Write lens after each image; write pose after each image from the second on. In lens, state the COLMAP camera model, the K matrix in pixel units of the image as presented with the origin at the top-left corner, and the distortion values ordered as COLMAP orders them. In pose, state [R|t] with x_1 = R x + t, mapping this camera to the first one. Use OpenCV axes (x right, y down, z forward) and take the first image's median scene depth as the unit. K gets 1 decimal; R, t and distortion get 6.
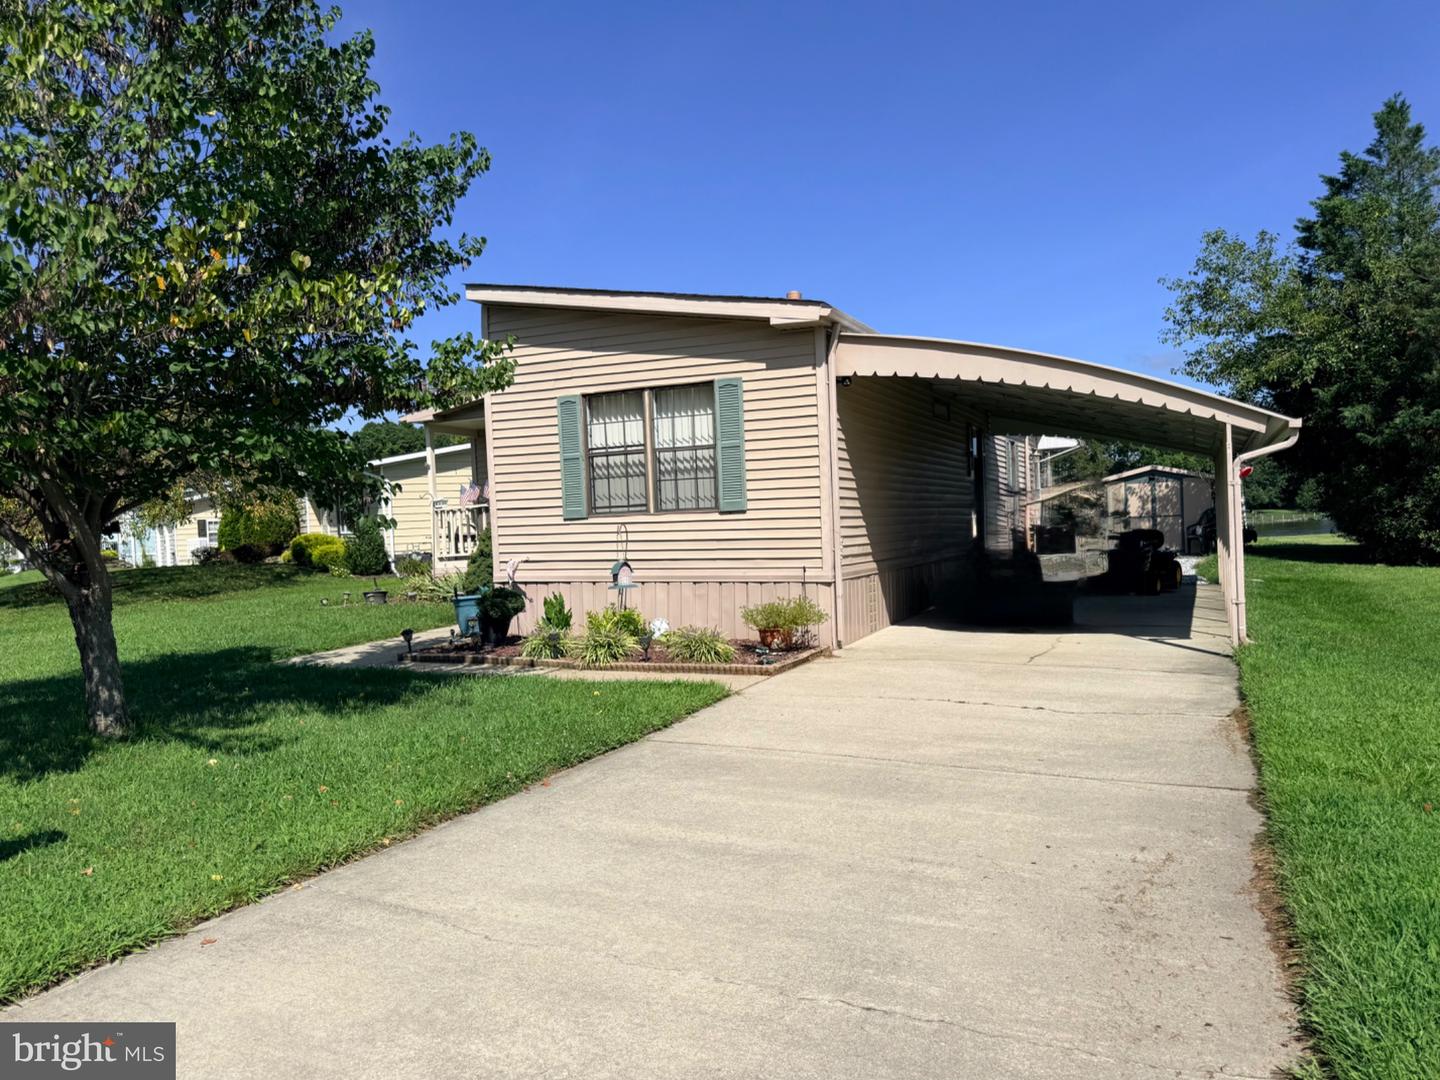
lens RADIAL K [[1008.2, 0, 710.8], [0, 1008.2, 536.9], [0, 0, 1]] dist [0.055705, -0.055248]
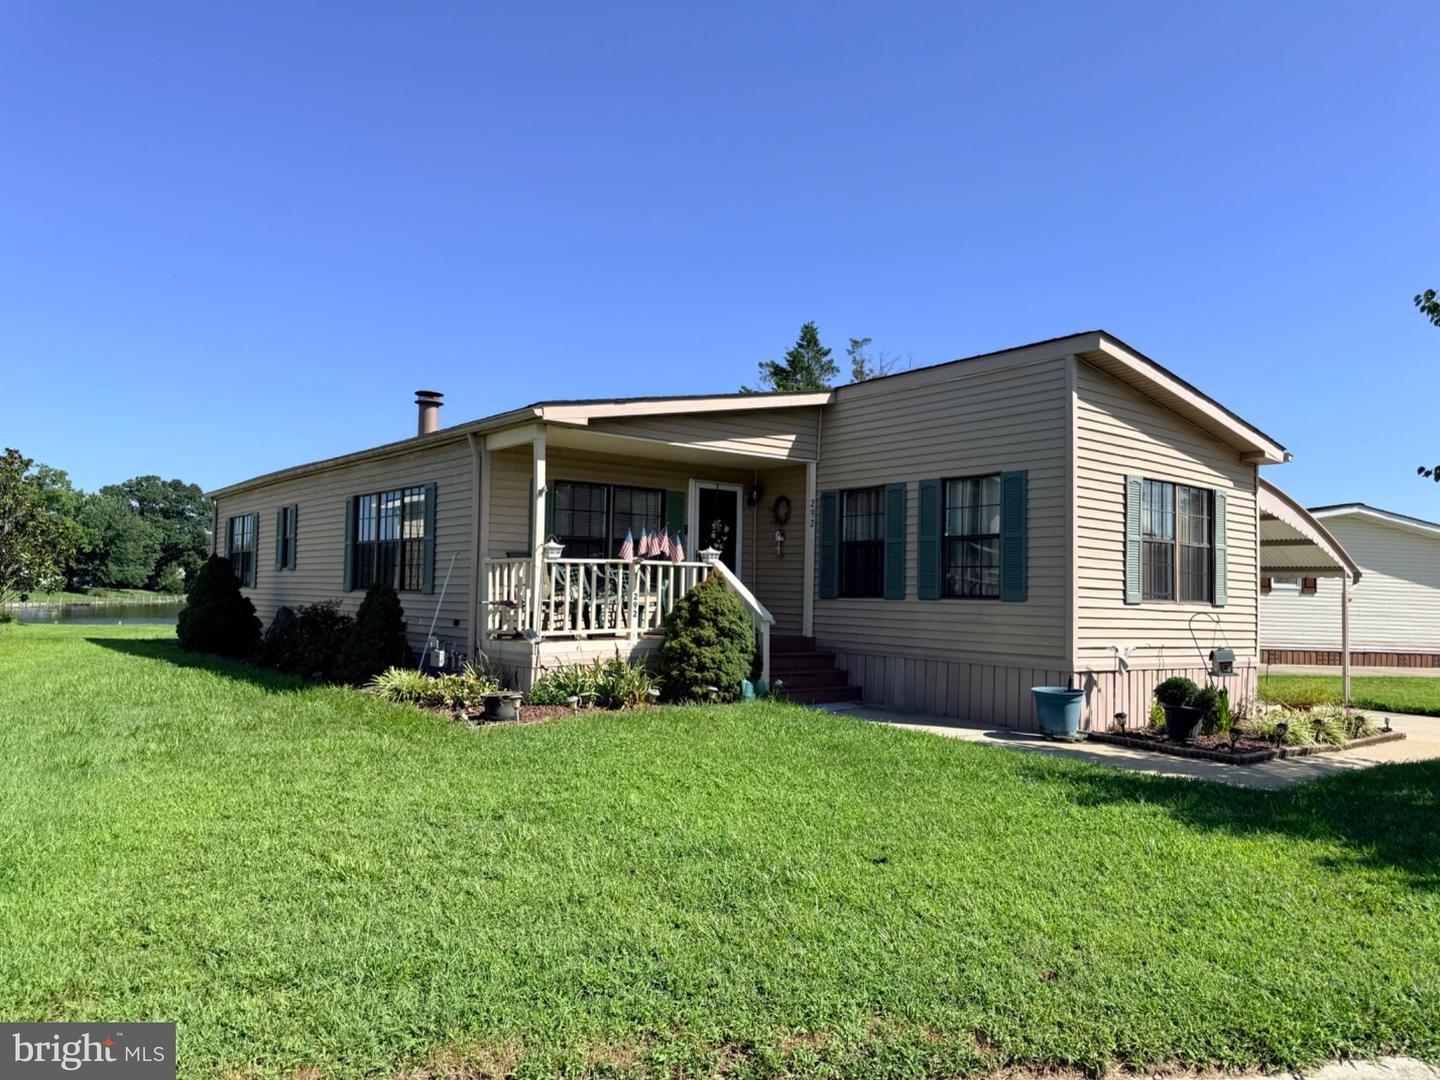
lens RADIAL K [[1008.2, 0, 701.4], [0, 1008.2, 547.8], [0, 0, 1]] dist [0.055705, -0.055248]
pose [[0.445380, 0.089544, 0.890853, -1.210995], [-0.029561, 0.995915, -0.085325, 0.024392], [-0.894854, 0.011668, 0.446207, 0.955518]]
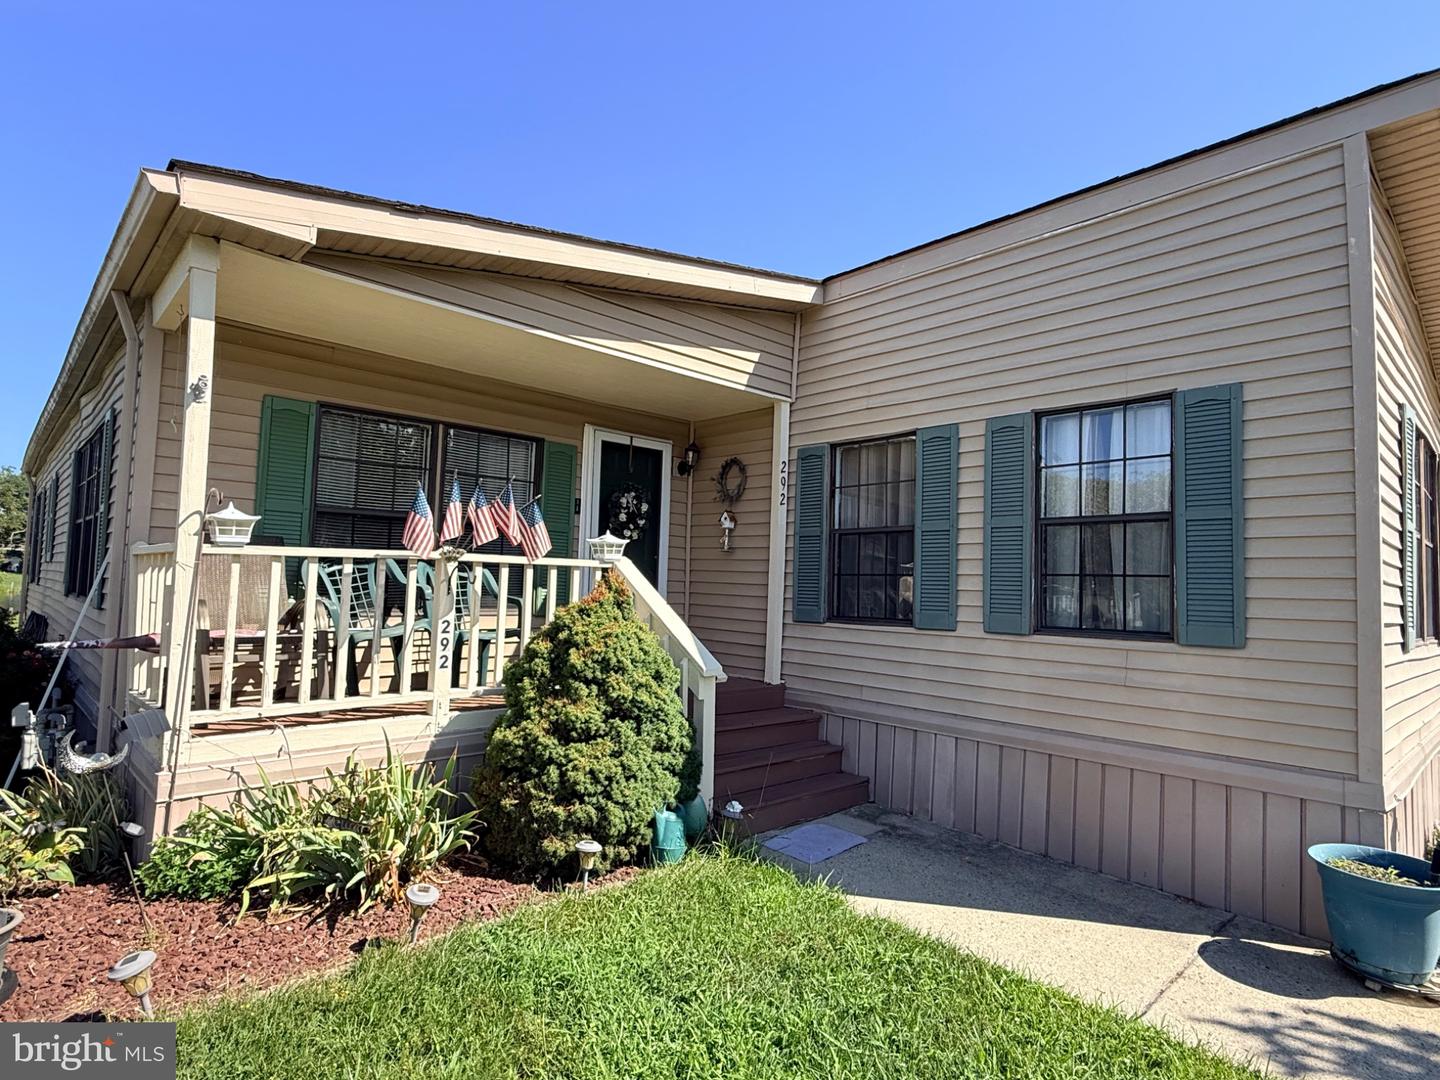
lens RADIAL K [[780.4, 0, 719.8], [0, 780.4, 541.8], [0, 0, 1]] dist [-0.001168, 0.008100]
pose [[0.358725, 0.105703, 0.927439, -0.643526], [-0.036940, 0.994397, -0.099046, -0.020360], [-0.932712, 0.001270, 0.360620, 1.203457]]
